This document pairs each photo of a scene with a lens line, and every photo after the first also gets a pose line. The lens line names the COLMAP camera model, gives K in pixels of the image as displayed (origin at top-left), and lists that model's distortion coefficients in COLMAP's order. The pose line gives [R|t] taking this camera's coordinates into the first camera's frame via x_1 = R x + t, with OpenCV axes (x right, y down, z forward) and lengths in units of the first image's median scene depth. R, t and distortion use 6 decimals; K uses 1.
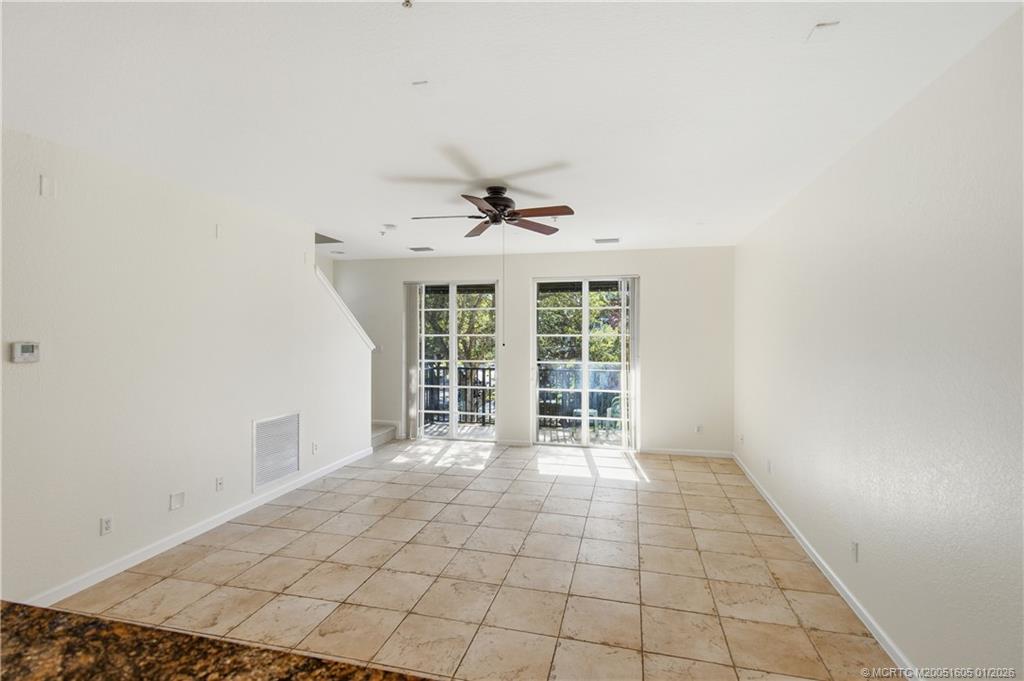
lens RADIAL K [[483.0, 0, 510.4], [0, 483.0, 329.6], [0, 0, 1]] dist [0.009773, -0.000541]
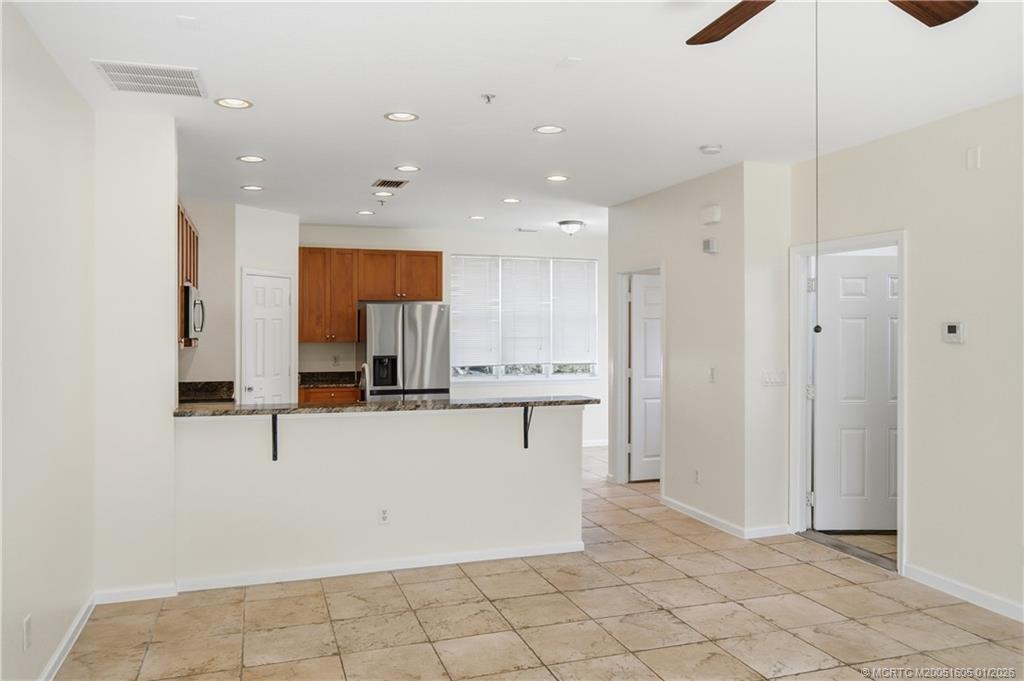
lens RADIAL K [[755.7, 0, 513.6], [0, 755.7, 323.9], [0, 0, 1]] dist [-0.029157, 0.040544]
pose [[-0.838392, -0.005214, -0.545043, 0.318775], [0.001965, 0.999919, -0.012588, 0.024270], [0.545065, -0.011625, -0.838313, 0.944653]]
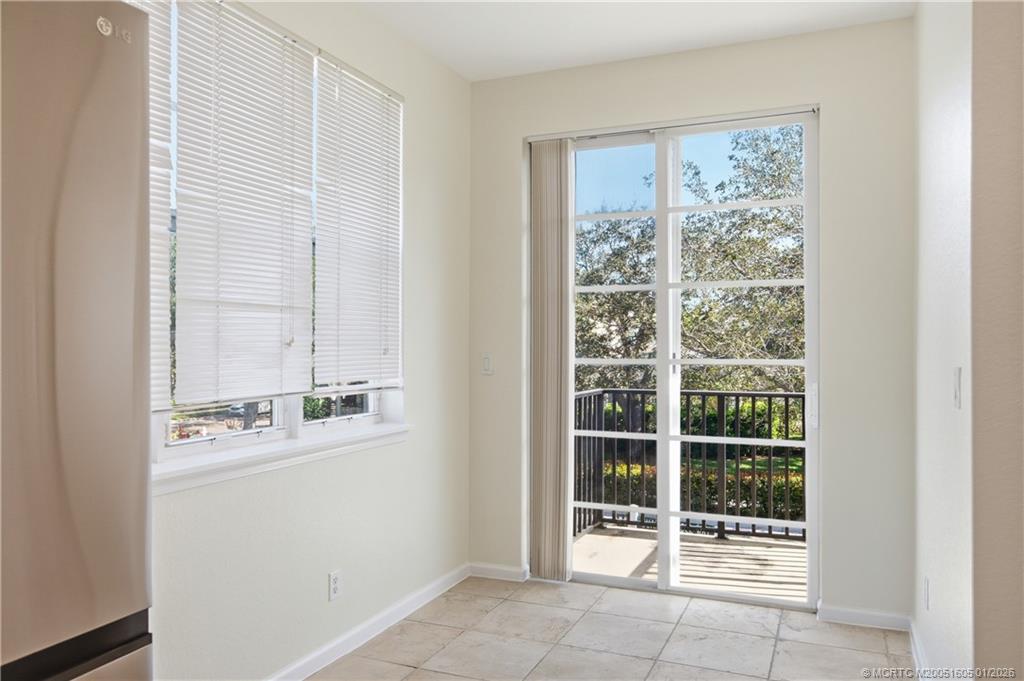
lens RADIAL K [[755.7, 0, 504.8], [0, 755.7, 336.5], [0, 0, 1]] dist [-0.029157, 0.040544]
pose [[-0.180326, -0.007863, -0.983576, -0.231625], [0.006298, 0.999938, -0.009148, 0.061752], [0.983587, -0.007844, -0.180265, -0.308272]]
